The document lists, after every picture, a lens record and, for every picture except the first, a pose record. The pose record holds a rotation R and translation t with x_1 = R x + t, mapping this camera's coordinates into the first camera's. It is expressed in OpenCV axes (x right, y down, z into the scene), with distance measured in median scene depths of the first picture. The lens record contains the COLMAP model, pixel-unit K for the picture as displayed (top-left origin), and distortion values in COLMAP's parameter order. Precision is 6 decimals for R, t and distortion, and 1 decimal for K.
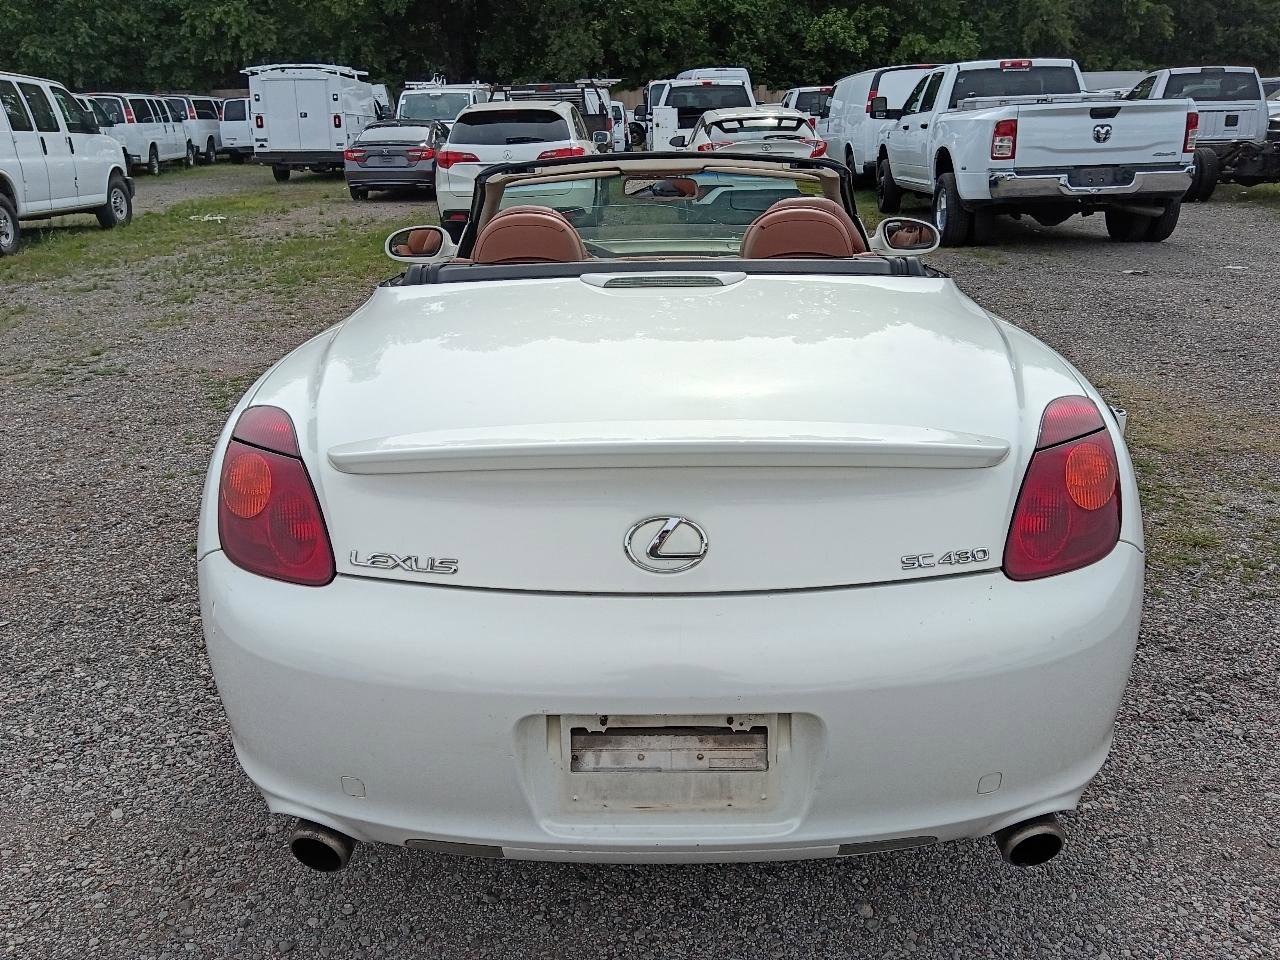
lens RADIAL K [[1072.1, 0, 635.8], [0, 1072.1, 484.6], [0, 0, 1]] dist [-0.004273, -0.004232]
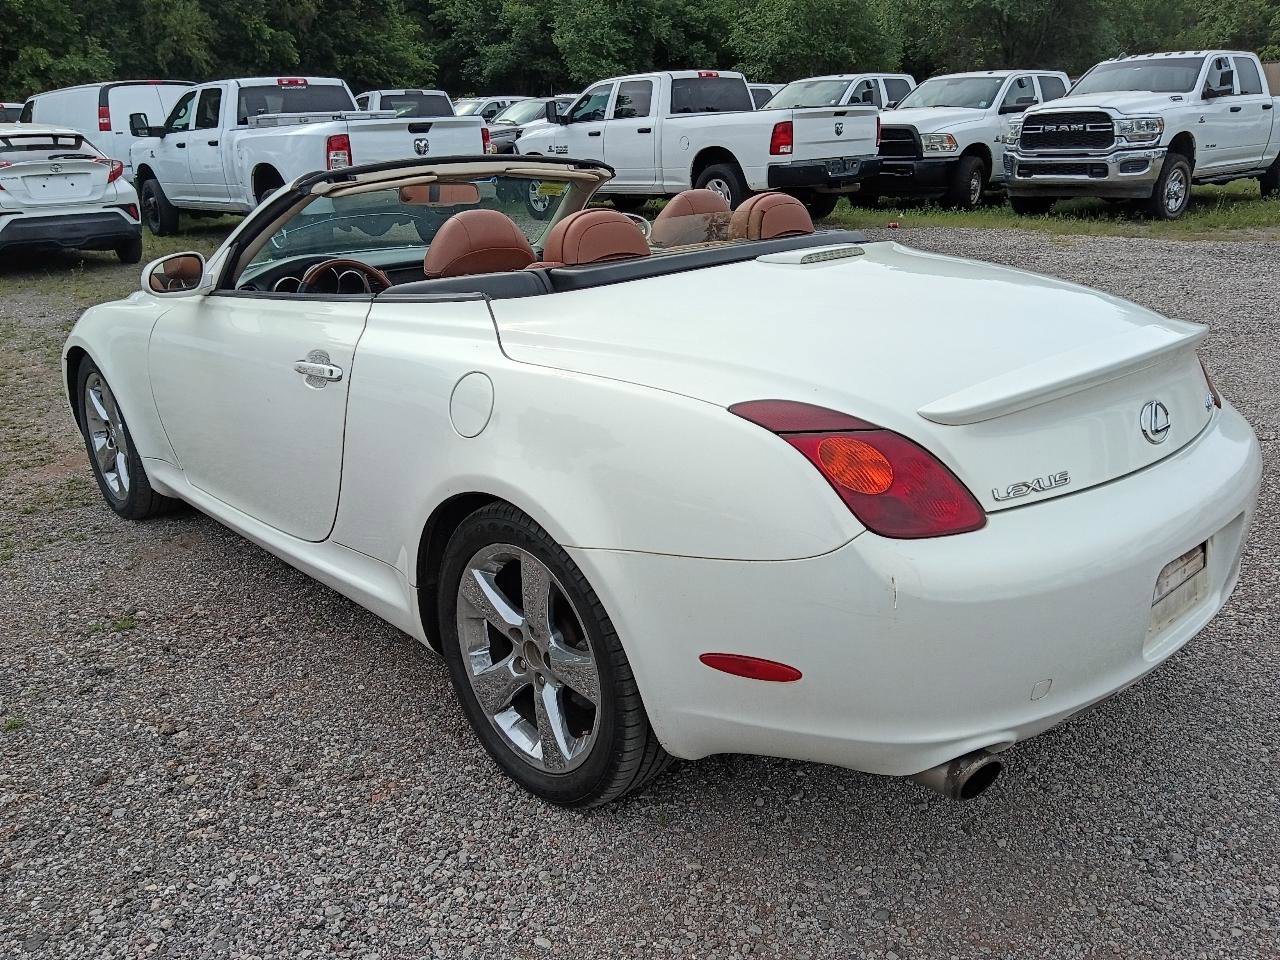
lens RADIAL K [[1072.1, 0, 647.2], [0, 1072.1, 480.1], [0, 0, 1]] dist [-0.004273, -0.004232]
pose [[0.705416, -0.218091, 0.674407, -0.157392], [0.232852, 0.969981, 0.070115, -0.013284], [-0.669454, 0.107577, 0.735023, 0.050871]]
